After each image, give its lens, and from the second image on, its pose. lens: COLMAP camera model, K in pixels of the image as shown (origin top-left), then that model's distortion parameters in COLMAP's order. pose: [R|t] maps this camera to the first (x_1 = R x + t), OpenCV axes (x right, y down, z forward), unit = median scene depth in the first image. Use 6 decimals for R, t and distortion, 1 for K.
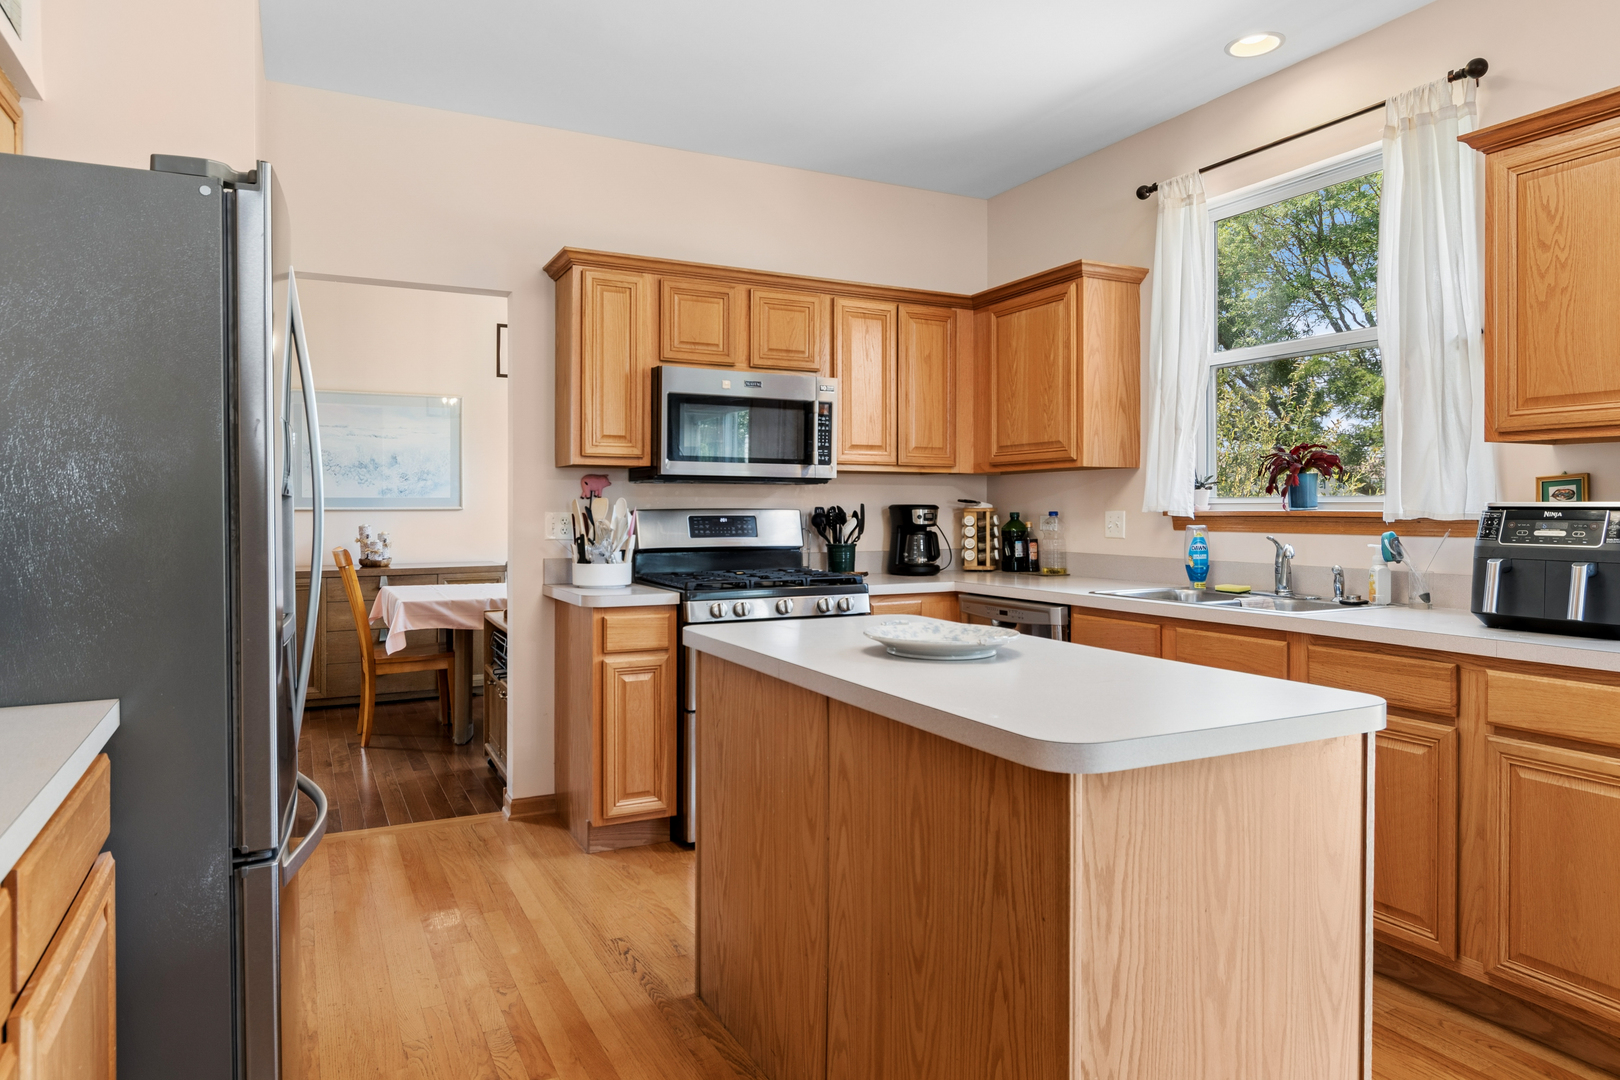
lens RADIAL K [[1000.3, 0, 808.7], [0, 1000.3, 523.6], [0, 0, 1]] dist [-0.000627, -0.001412]
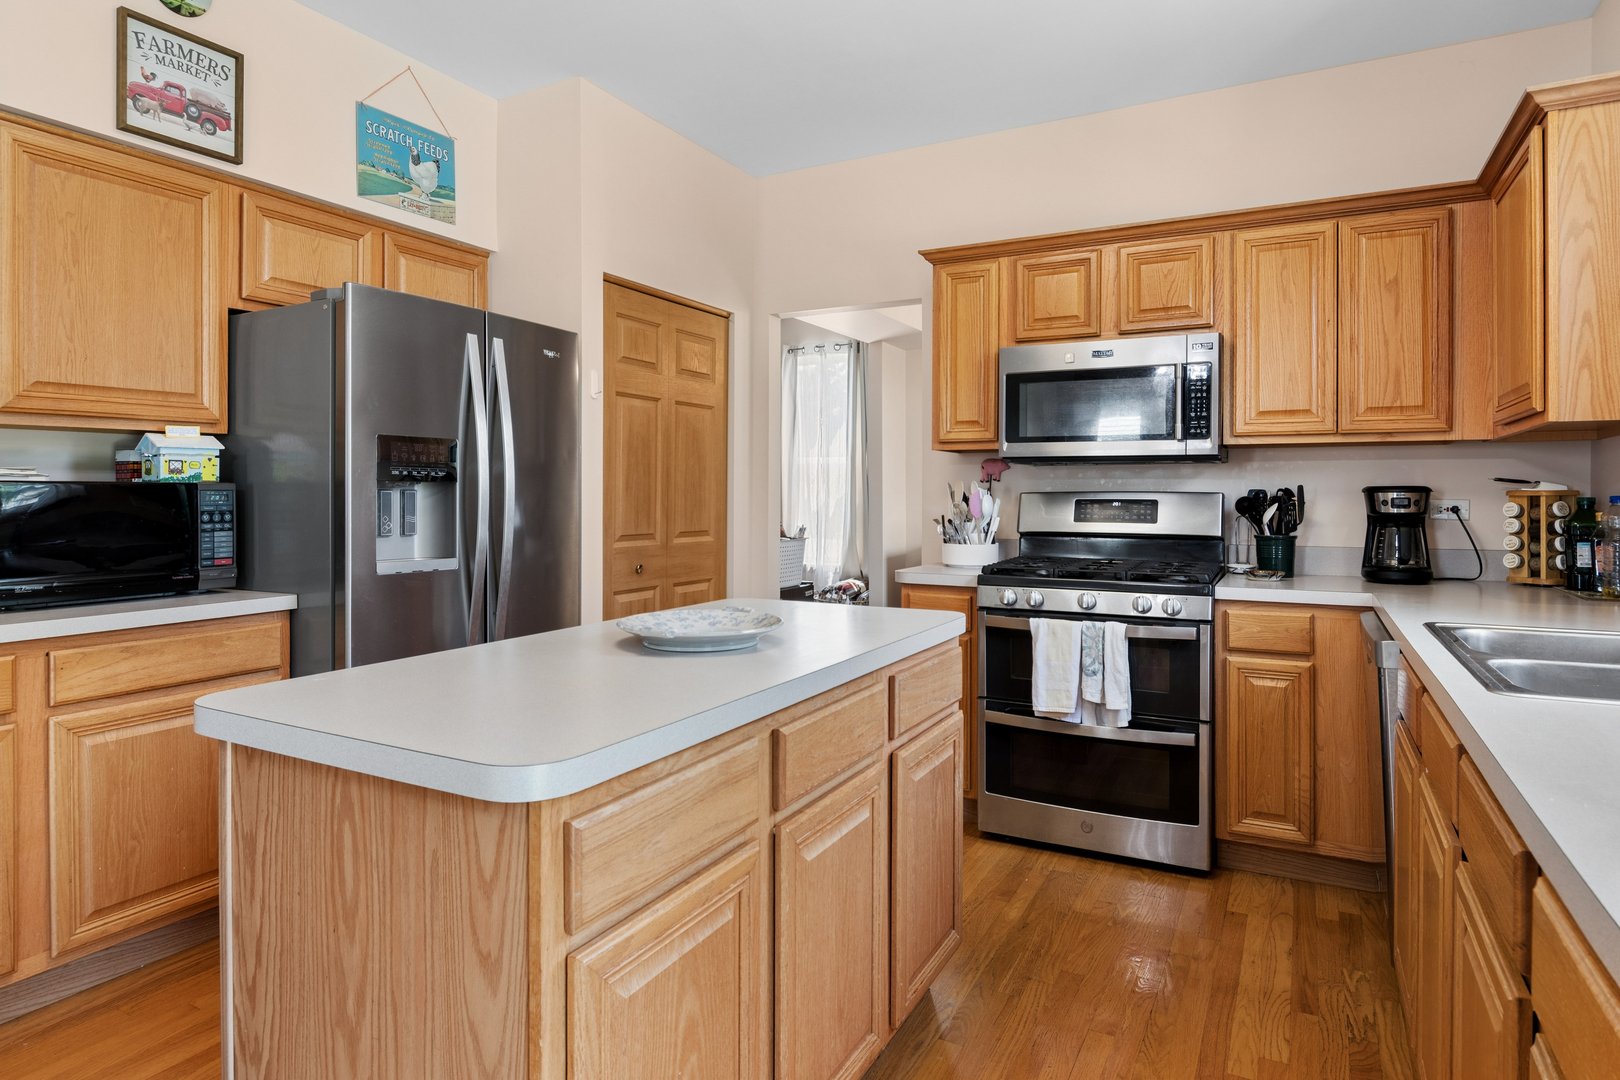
lens RADIAL K [[915.5, 0, 820.0], [0, 915.5, 502.5], [0, 0, 1]] dist [-0.005341, -0.003556]
pose [[0.574236, 0.009185, -0.818639, 0.473470], [-0.013399, 0.999909, 0.001820, -0.002847], [0.818580, 0.009924, 0.574306, 0.315743]]
